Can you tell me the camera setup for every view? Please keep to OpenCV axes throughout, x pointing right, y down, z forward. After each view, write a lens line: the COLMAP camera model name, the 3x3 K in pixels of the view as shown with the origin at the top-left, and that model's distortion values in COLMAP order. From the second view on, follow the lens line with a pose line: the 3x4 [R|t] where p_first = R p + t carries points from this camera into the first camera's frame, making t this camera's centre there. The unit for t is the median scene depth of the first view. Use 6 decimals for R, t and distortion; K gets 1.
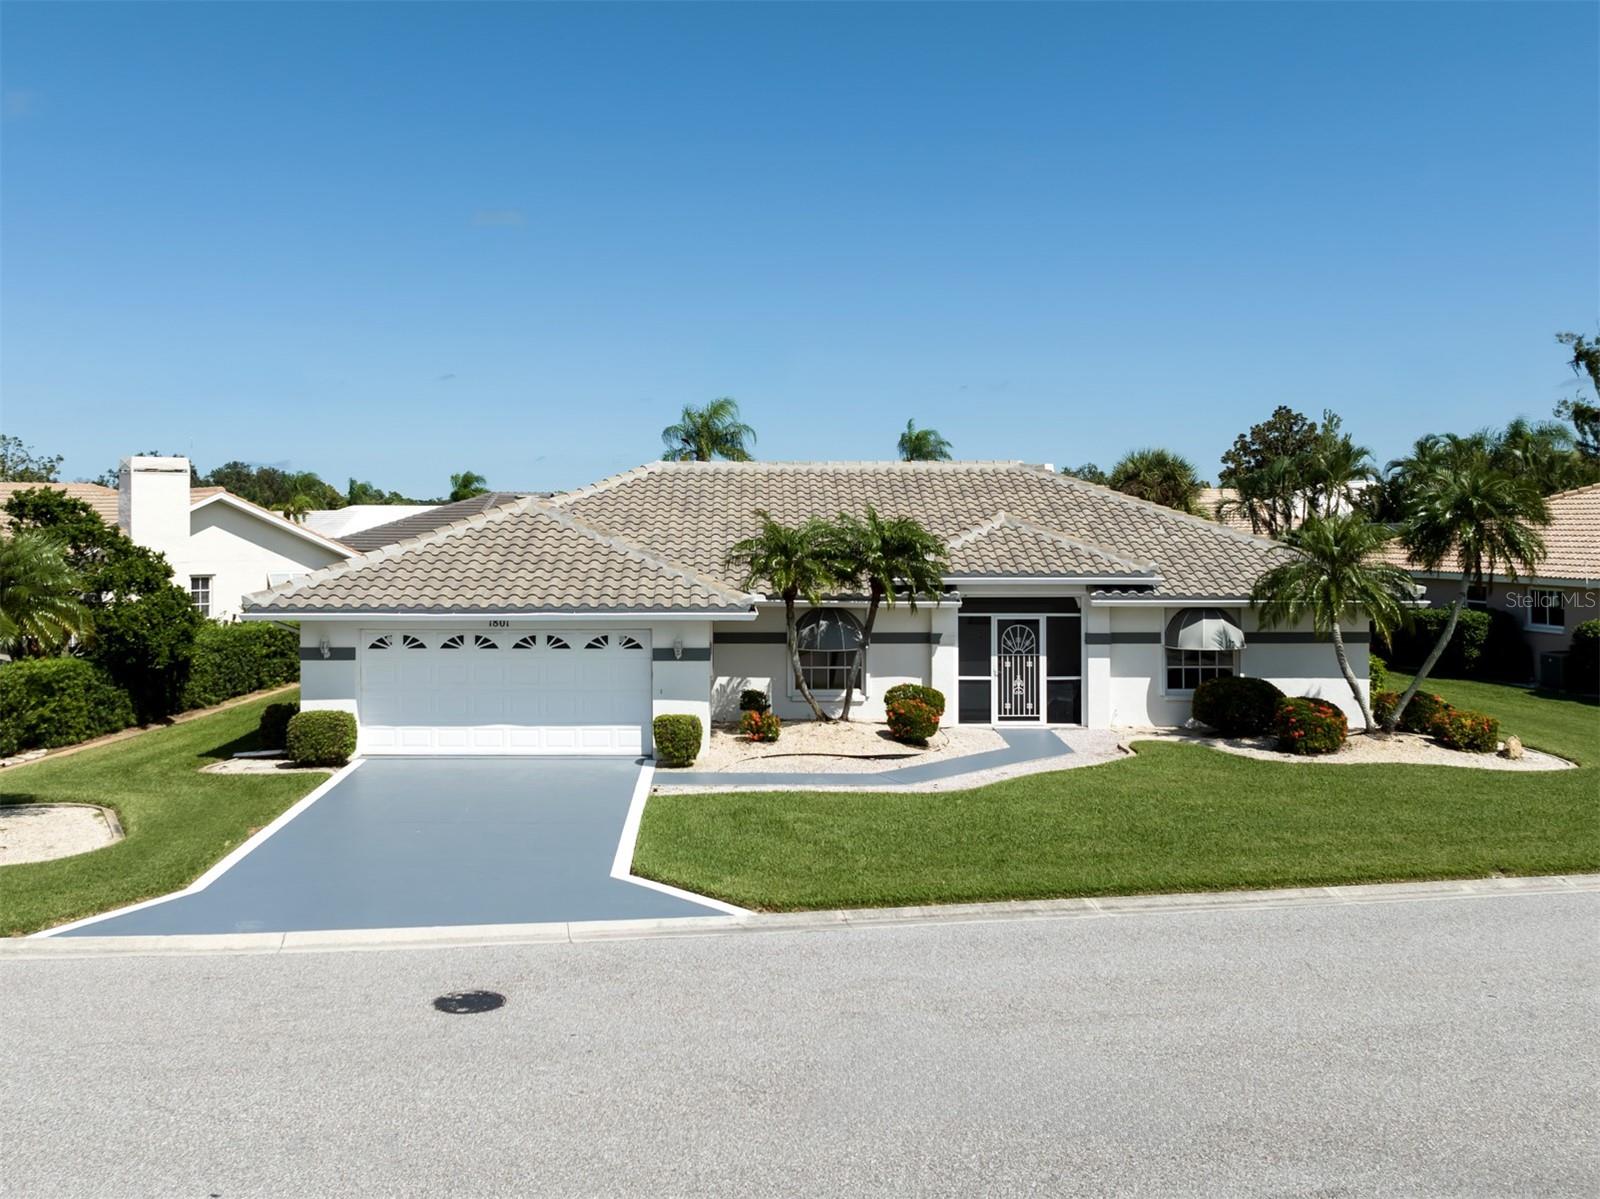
lens RADIAL K [[1485.5, 0, 687.4], [0, 1485.5, 593.8], [0, 0, 1]] dist [-0.037636, 0.005124]
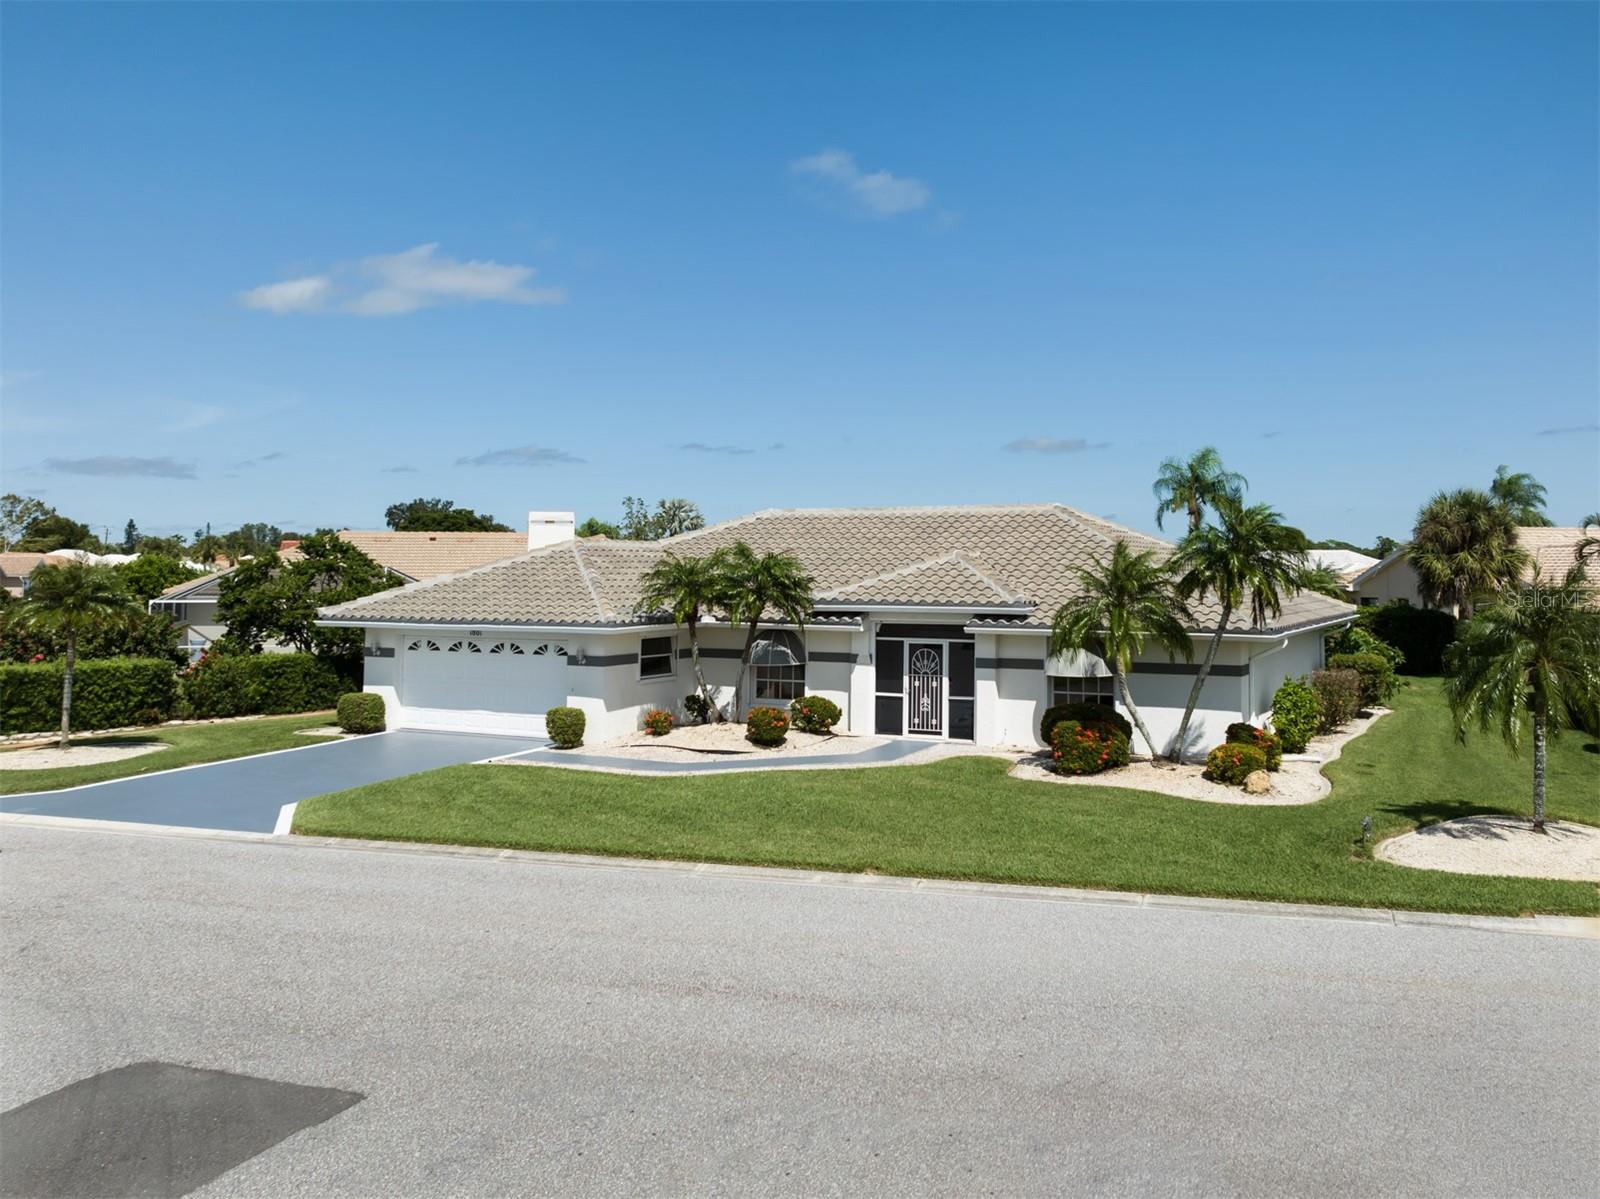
lens RADIAL K [[1371.6, 0, 926.1], [0, 1371.6, 599.3], [0, 0, 1]] dist [-0.007523, -0.002734]
pose [[0.905818, 0.012423, -0.423486, 0.668820], [-0.024260, 0.999451, -0.022572, 0.007077], [0.422973, 0.030720, 0.905622, 0.059938]]
